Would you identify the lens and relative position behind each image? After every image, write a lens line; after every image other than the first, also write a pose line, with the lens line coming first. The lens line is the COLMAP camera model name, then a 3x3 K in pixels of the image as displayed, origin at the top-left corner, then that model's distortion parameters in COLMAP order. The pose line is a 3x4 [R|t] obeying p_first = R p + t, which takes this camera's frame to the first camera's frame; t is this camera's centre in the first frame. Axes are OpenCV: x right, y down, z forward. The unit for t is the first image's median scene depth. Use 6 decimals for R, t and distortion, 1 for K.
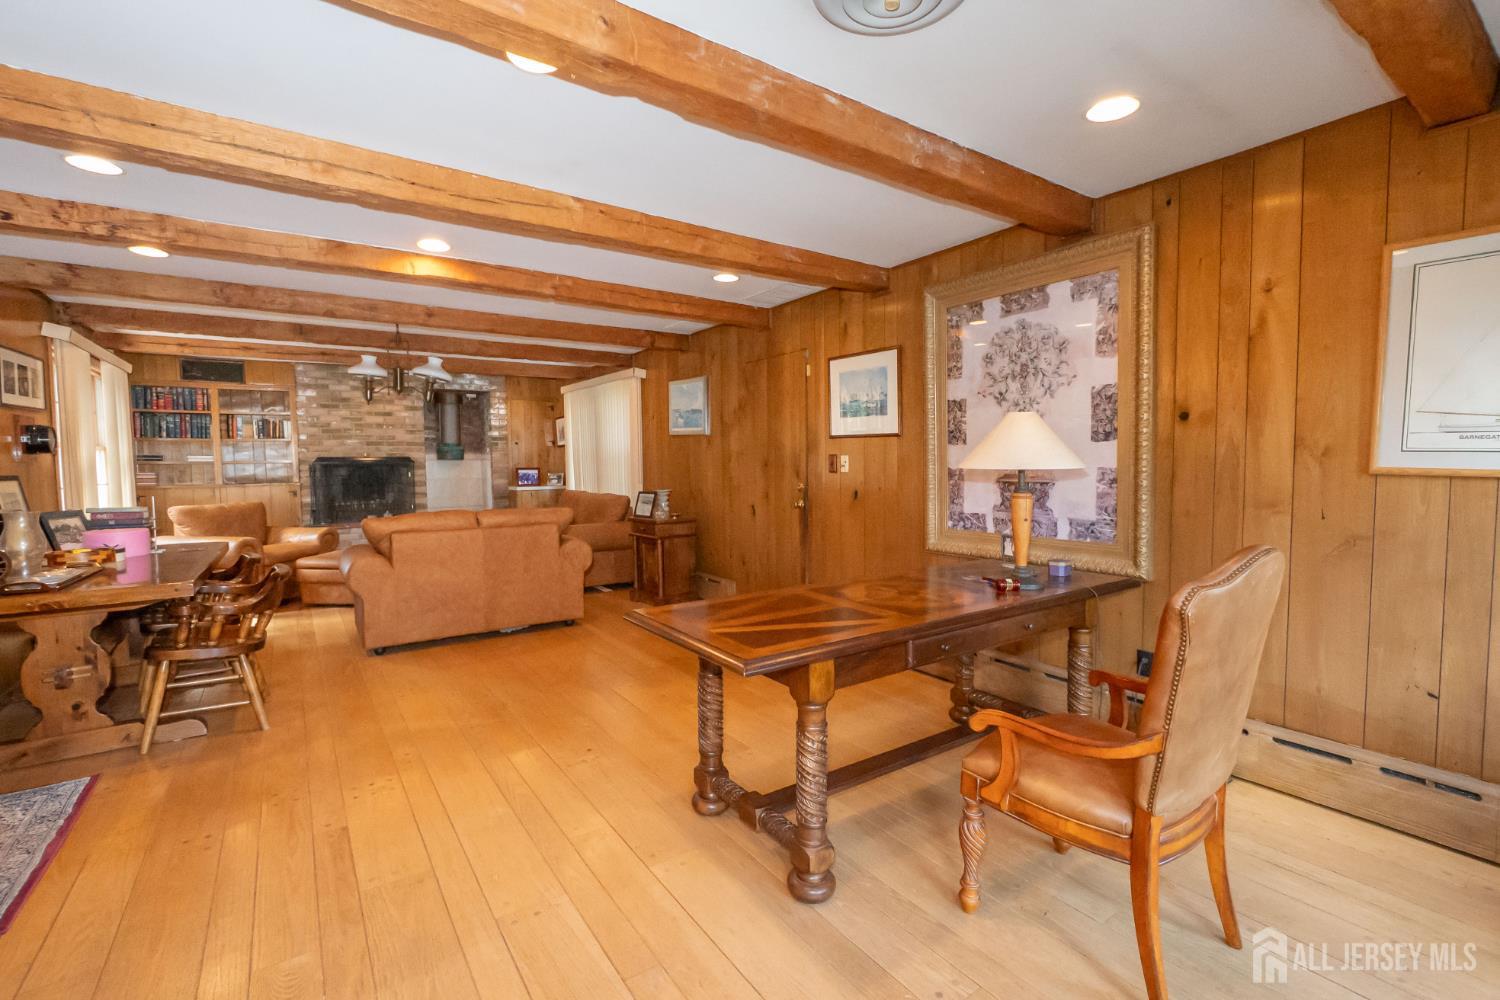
lens RADIAL K [[684.8, 0, 770.5], [0, 684.8, 495.6], [0, 0, 1]] dist [-0.000399, -0.003424]
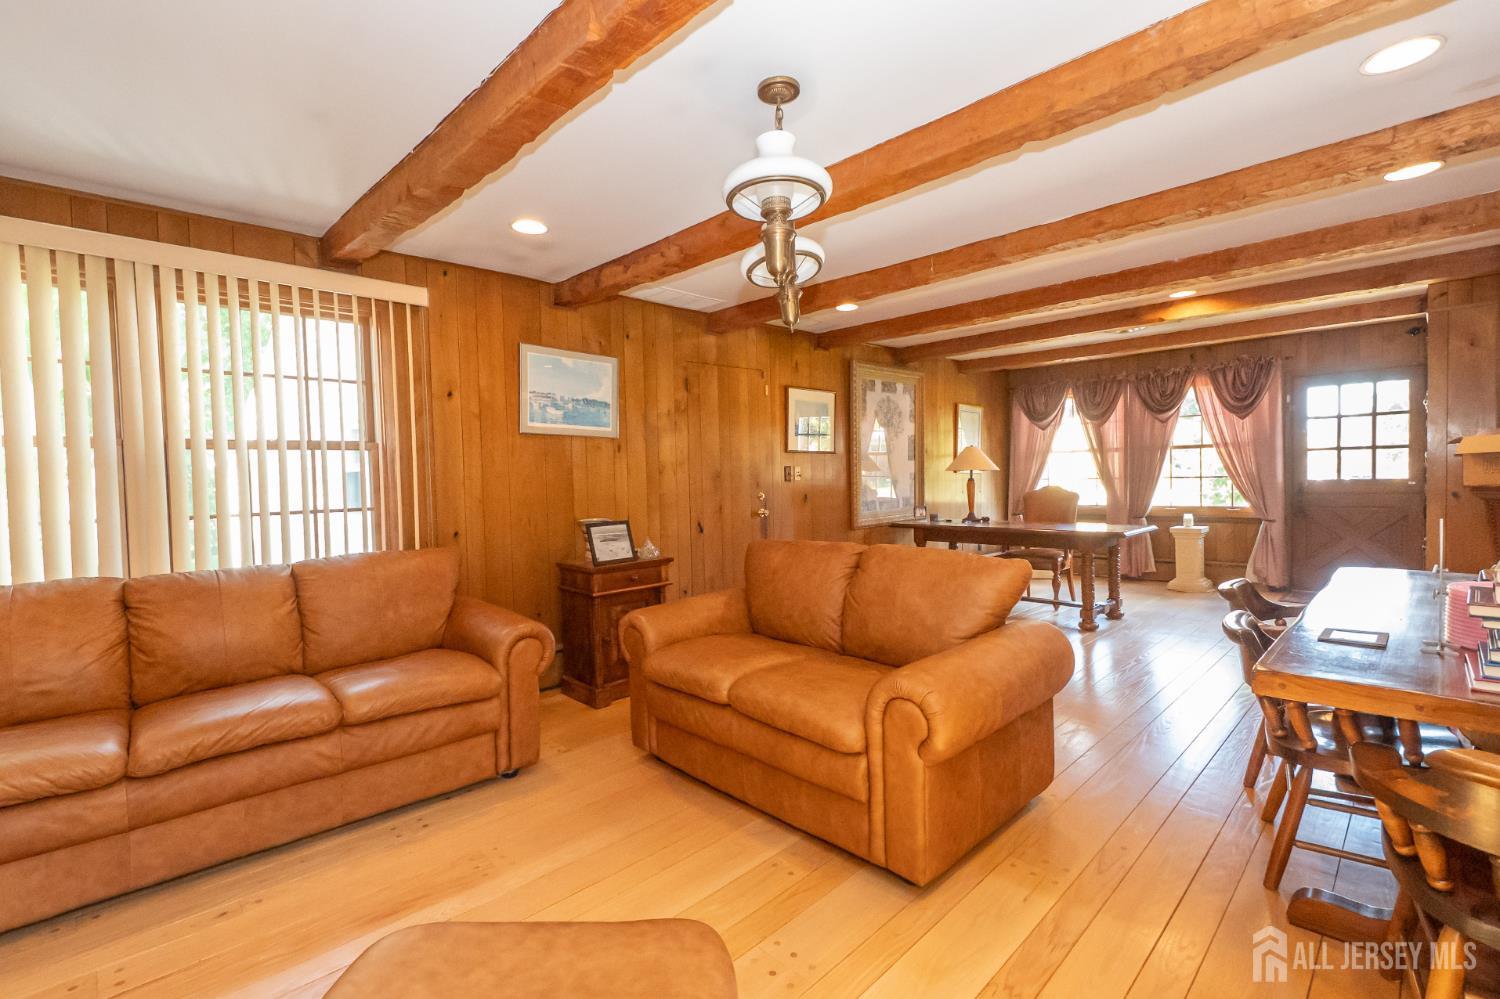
lens RADIAL K [[684.8, 0, 748.2], [0, 684.8, 500.6], [0, 0, 1]] dist [-0.000399, -0.003424]
pose [[-0.185861, -0.019883, 0.982375, -0.882174], [0.084076, 0.995807, 0.036062, -0.040682], [-0.978972, 0.089297, -0.183410, 1.066565]]
